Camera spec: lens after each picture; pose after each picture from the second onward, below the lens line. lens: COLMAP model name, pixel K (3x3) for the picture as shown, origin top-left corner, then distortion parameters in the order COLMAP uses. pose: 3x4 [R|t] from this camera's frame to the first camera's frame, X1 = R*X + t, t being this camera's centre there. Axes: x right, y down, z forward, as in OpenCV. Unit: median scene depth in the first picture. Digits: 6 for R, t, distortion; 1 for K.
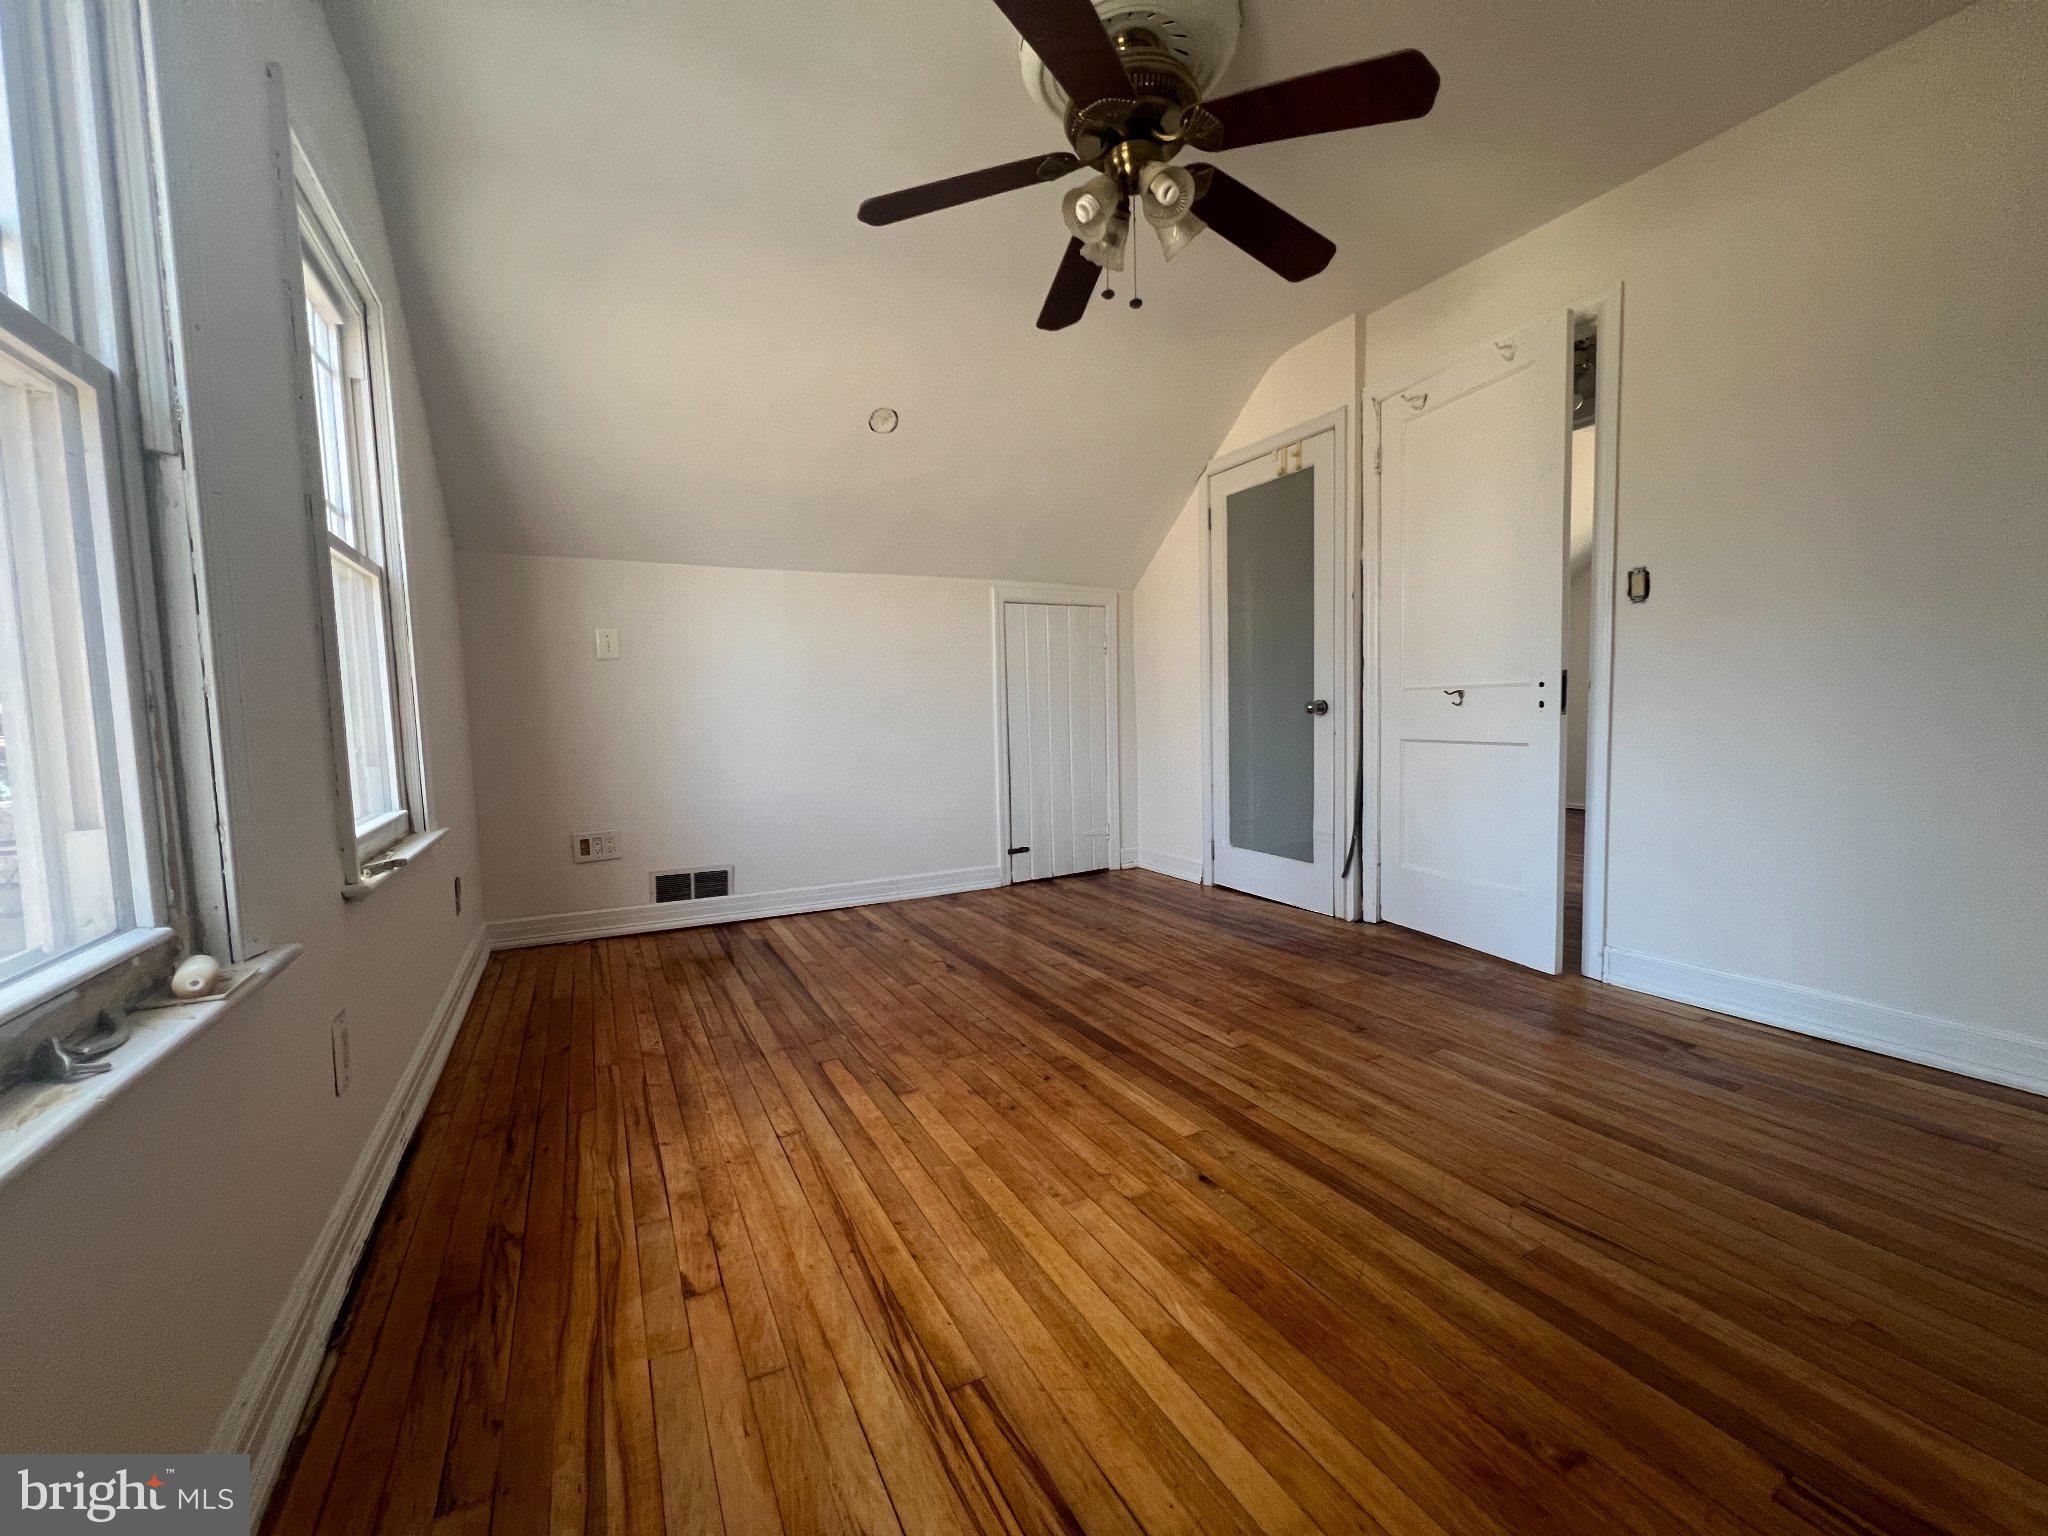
lens RADIAL K [[814.2, 0, 1028.5], [0, 814.2, 767.3], [0, 0, 1]] dist [0.000613, 0.000354]
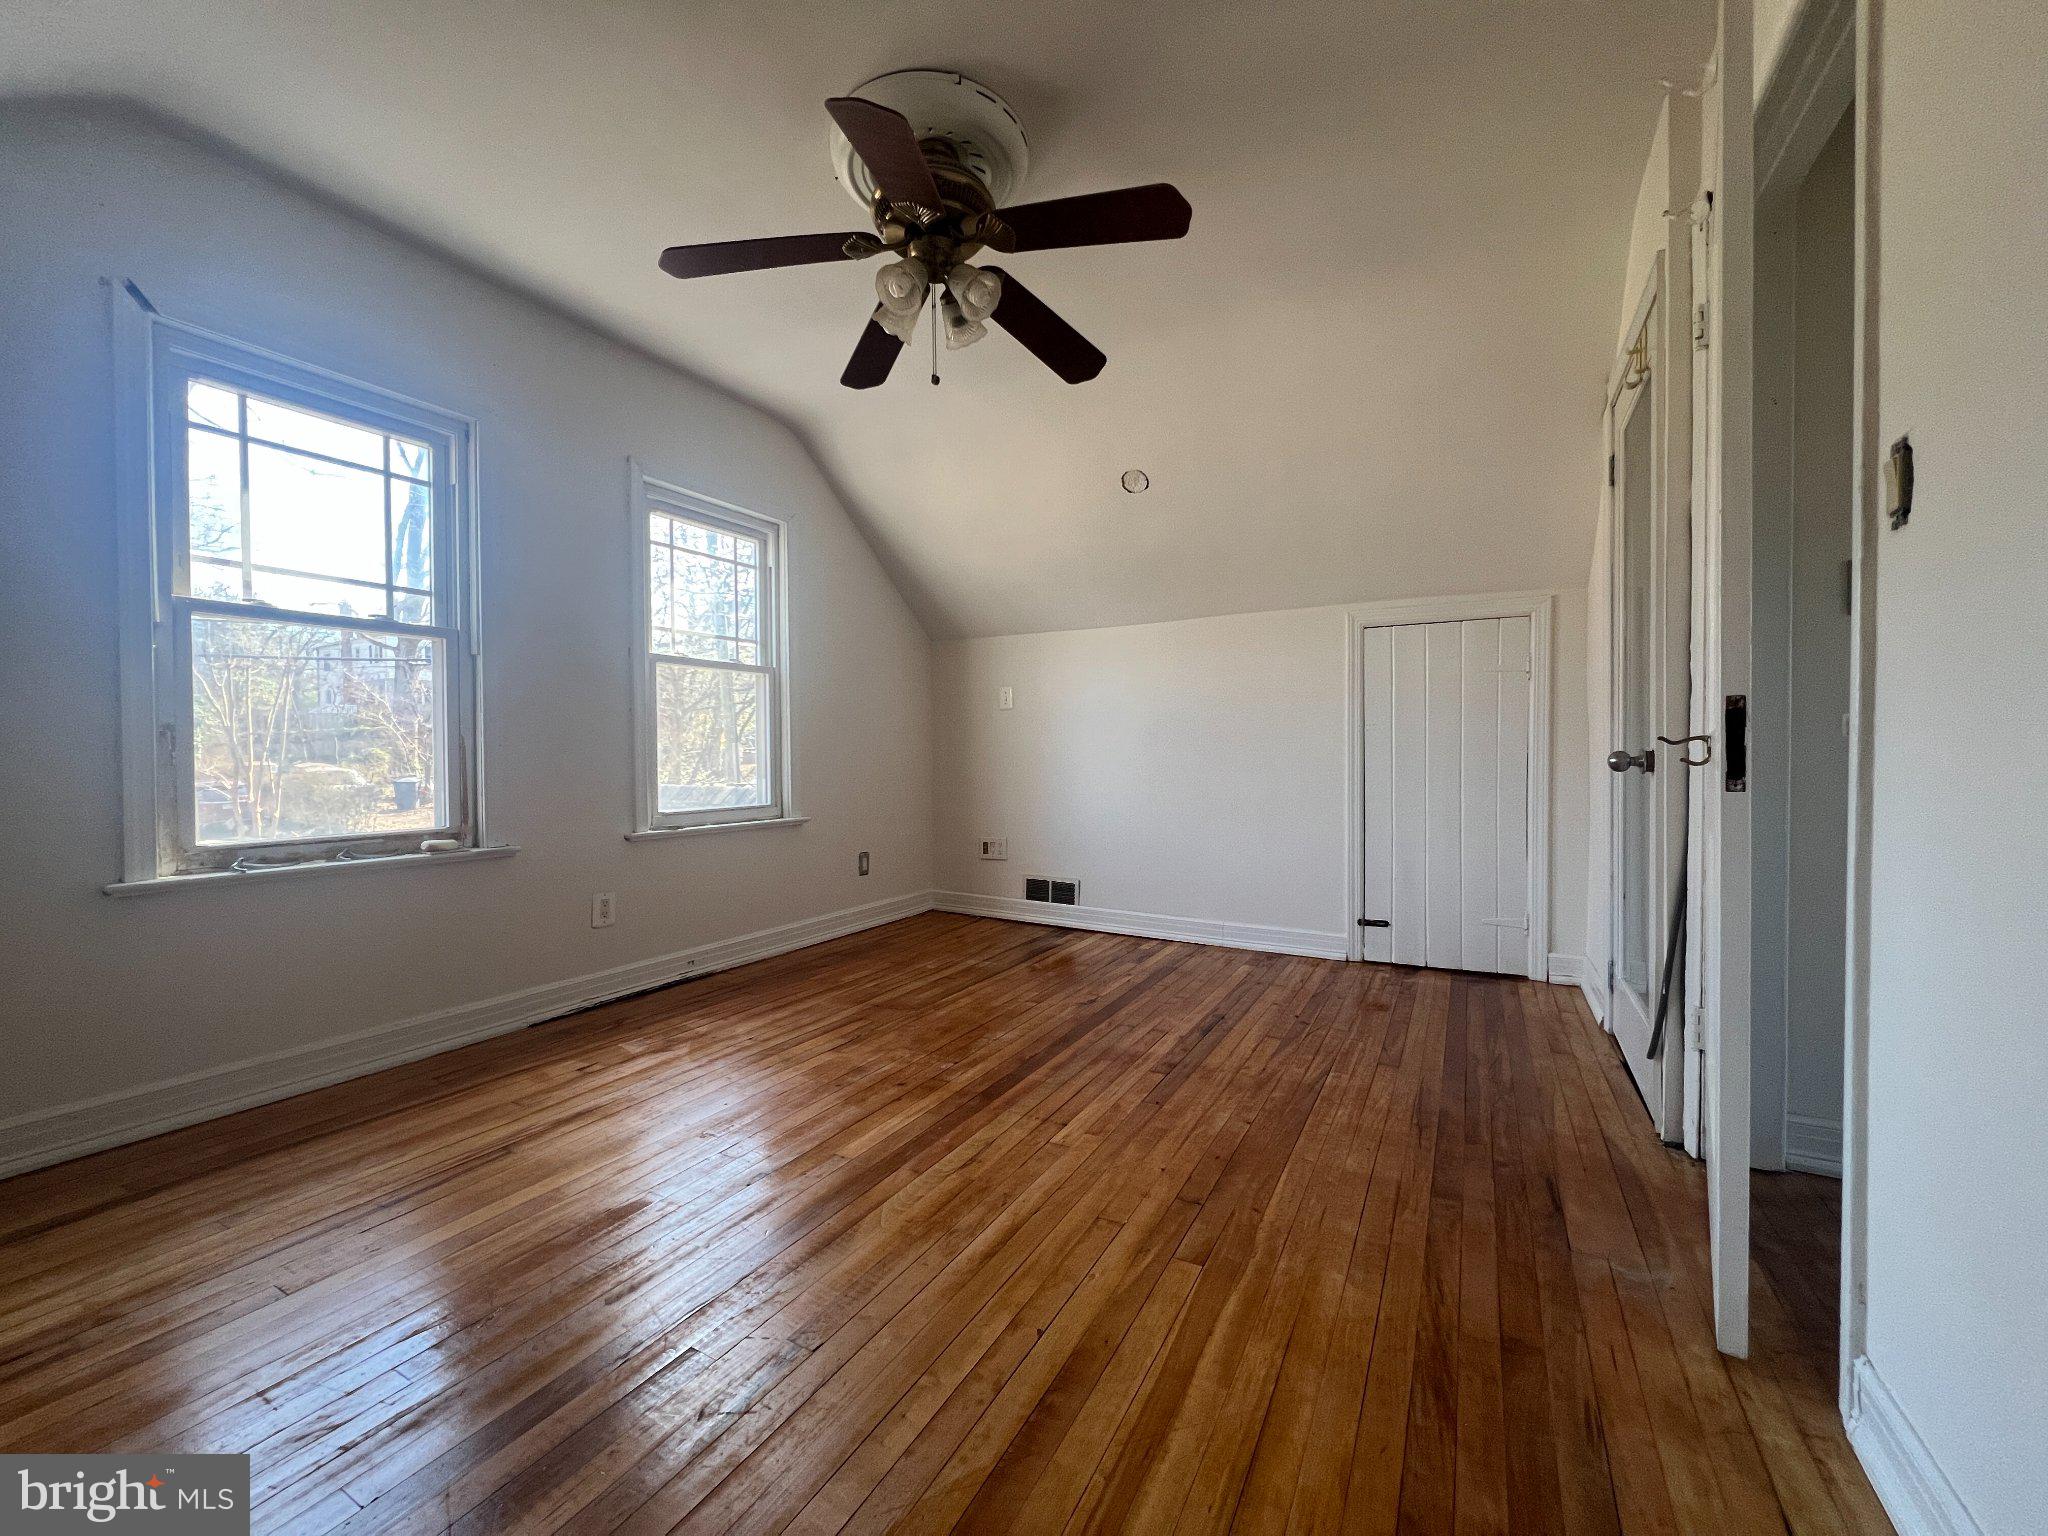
lens RADIAL K [[814.2, 0, 1019.3], [0, 814.2, 772.3], [0, 0, 1]] dist [0.000613, 0.000354]
pose [[0.536231, 0.040223, -0.843113, 0.828497], [-0.069194, 0.997597, 0.003585, -0.049110], [0.841231, 0.056416, 0.537725, 0.406931]]
